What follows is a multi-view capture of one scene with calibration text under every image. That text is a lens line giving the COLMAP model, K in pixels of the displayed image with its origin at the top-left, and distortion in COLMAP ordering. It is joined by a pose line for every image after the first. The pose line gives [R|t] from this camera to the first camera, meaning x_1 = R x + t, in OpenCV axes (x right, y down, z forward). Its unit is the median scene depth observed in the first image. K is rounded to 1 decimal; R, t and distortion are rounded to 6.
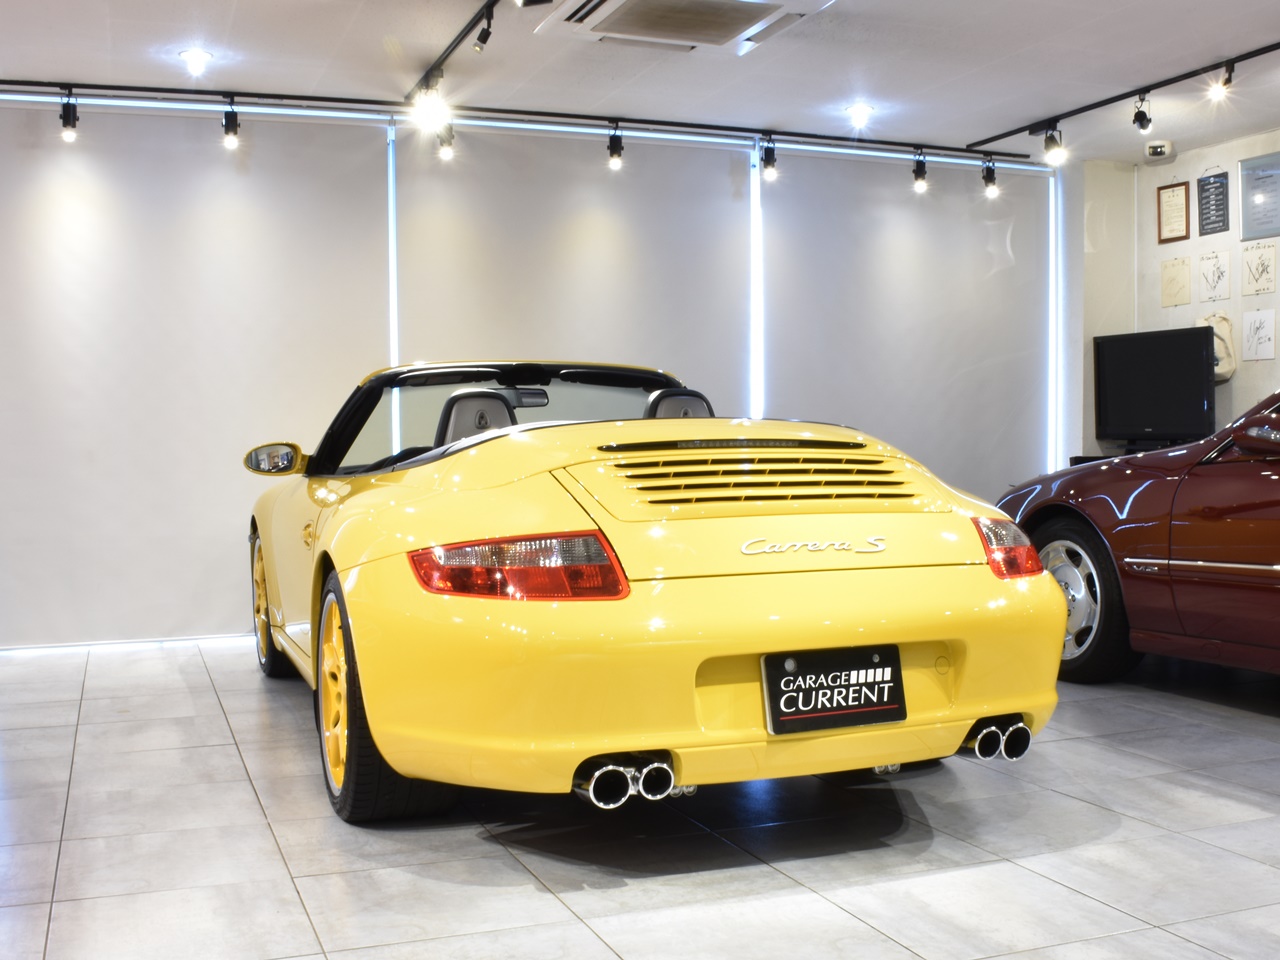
lens RADIAL K [[1393.7, 0, 687.3], [0, 1393.7, 552.1], [0, 0, 1]] dist [-0.146032, 0.066297]
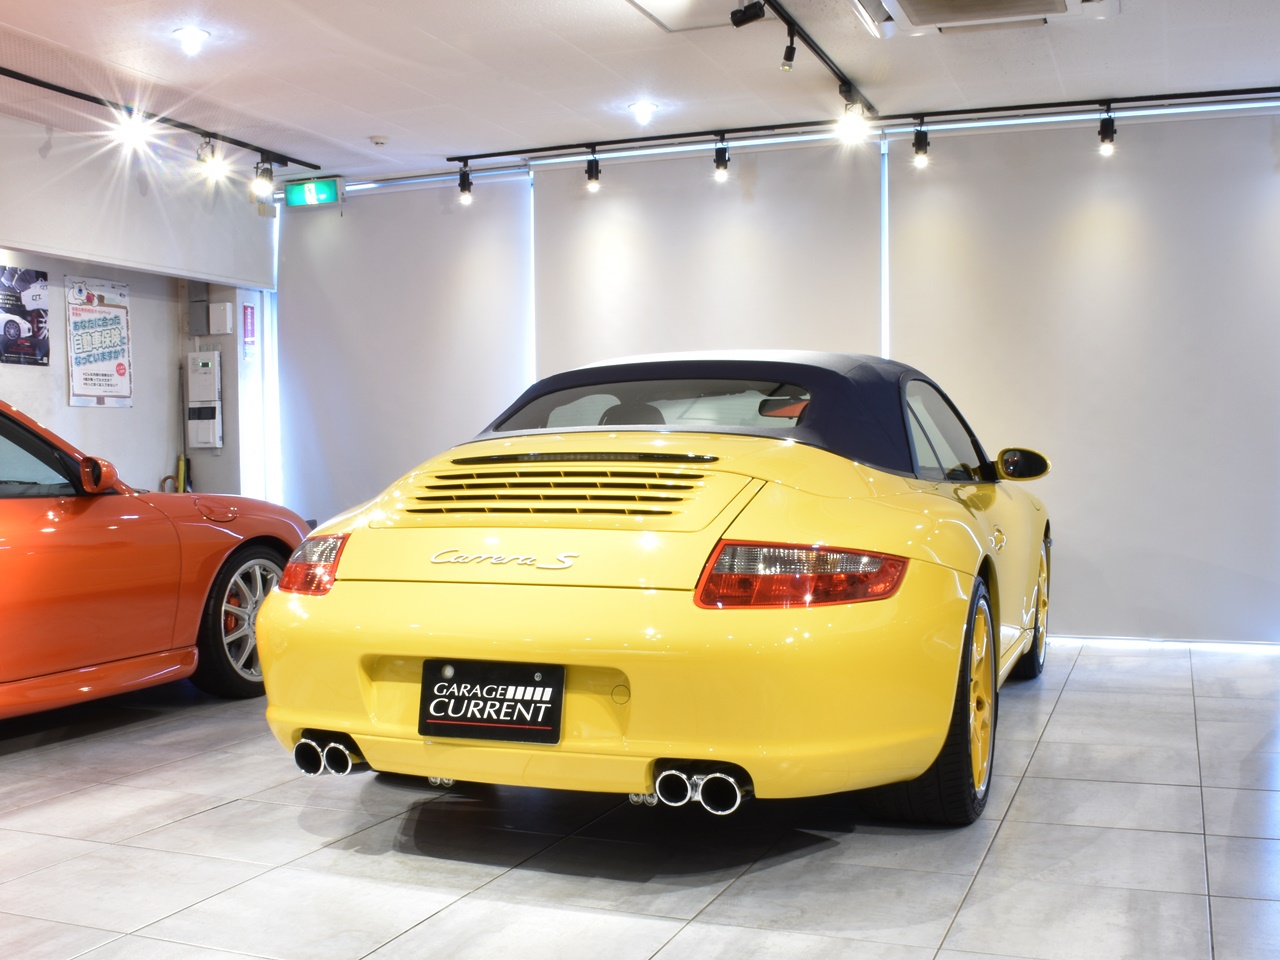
lens RADIAL K [[1393.7, 0, 687.3], [0, 1393.7, 552.1], [0, 0, 1]] dist [-0.146032, 0.066297]
pose [[0.737573, 0.049815, -0.673427, 0.871884], [-0.051586, 0.998518, 0.017363, -0.033912], [0.673294, 0.021933, 0.739050, 0.345047]]
